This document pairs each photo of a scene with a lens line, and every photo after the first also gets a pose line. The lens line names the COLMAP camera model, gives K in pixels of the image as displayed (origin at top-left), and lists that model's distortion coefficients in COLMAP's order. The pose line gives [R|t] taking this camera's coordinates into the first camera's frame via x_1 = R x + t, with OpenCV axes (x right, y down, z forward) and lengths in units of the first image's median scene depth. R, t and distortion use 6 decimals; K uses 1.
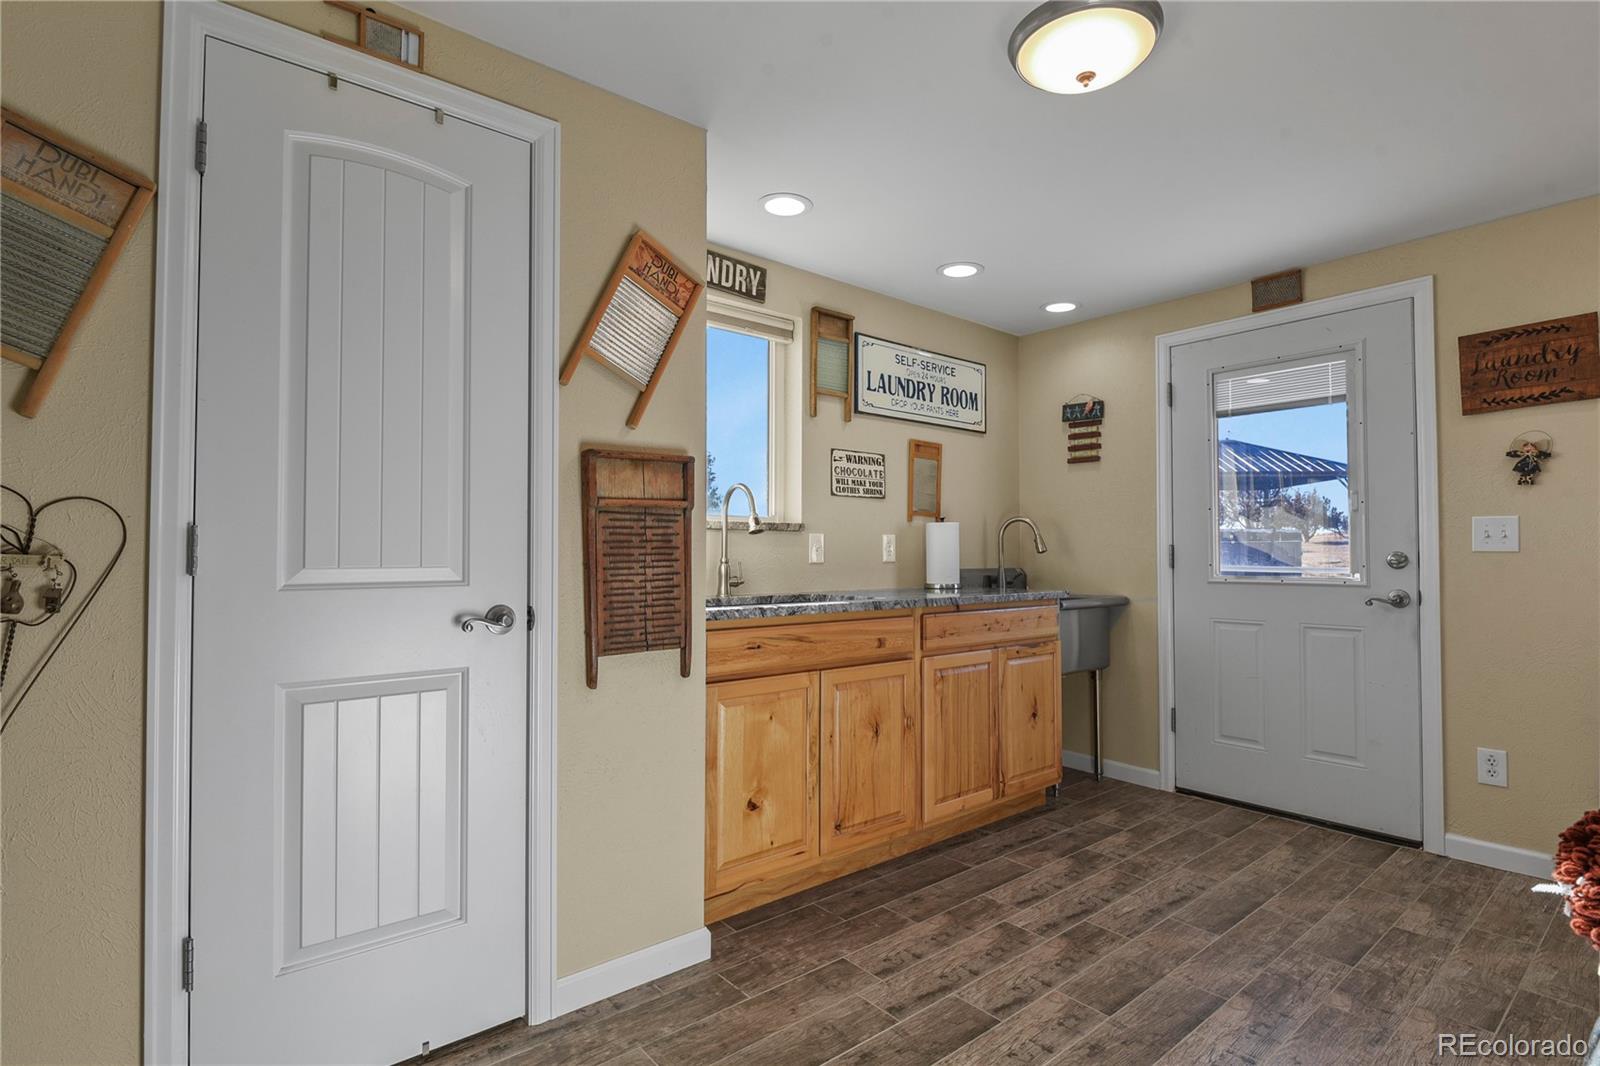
lens RADIAL K [[769.9, 0, 800.7], [0, 769.9, 539.5], [0, 0, 1]] dist [-0.007114, -0.003328]
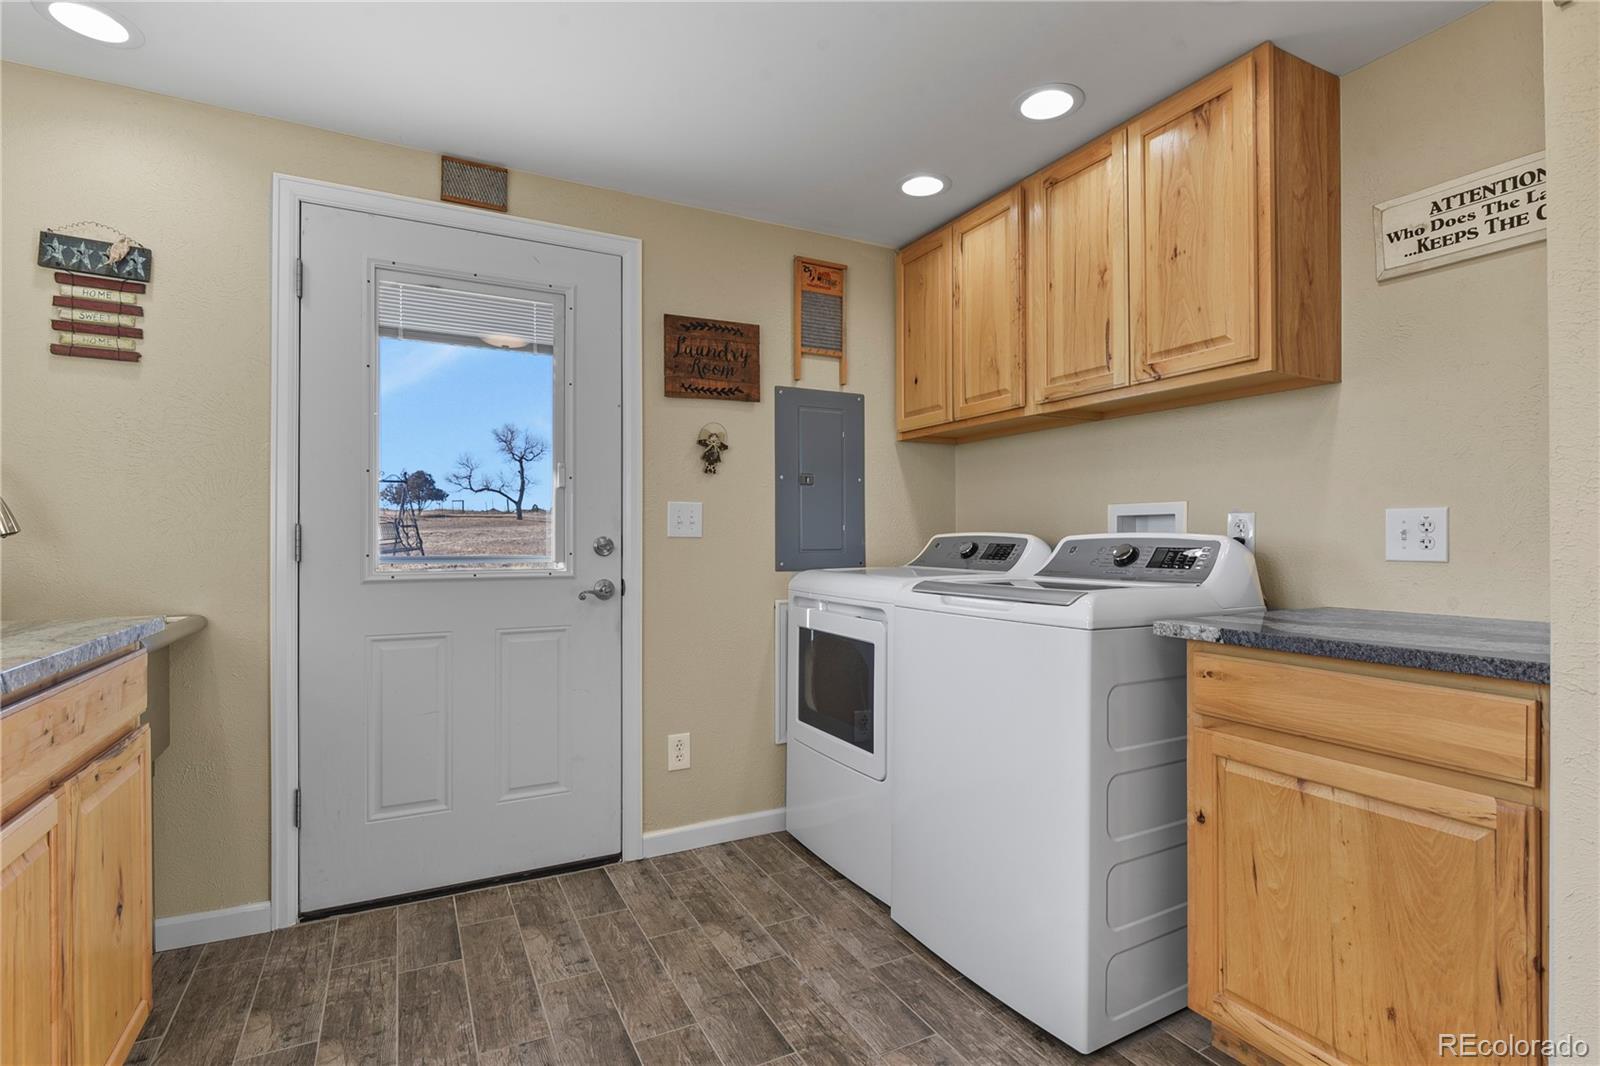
lens RADIAL K [[769.9, 0, 804.8], [0, 769.9, 534.3], [0, 0, 1]] dist [-0.007114, -0.003328]
pose [[0.187425, 0.003574, 0.982272, -0.053980], [-0.022467, 0.999747, 0.000649, 0.007308], [-0.982022, -0.022191, 0.187458, 0.609682]]
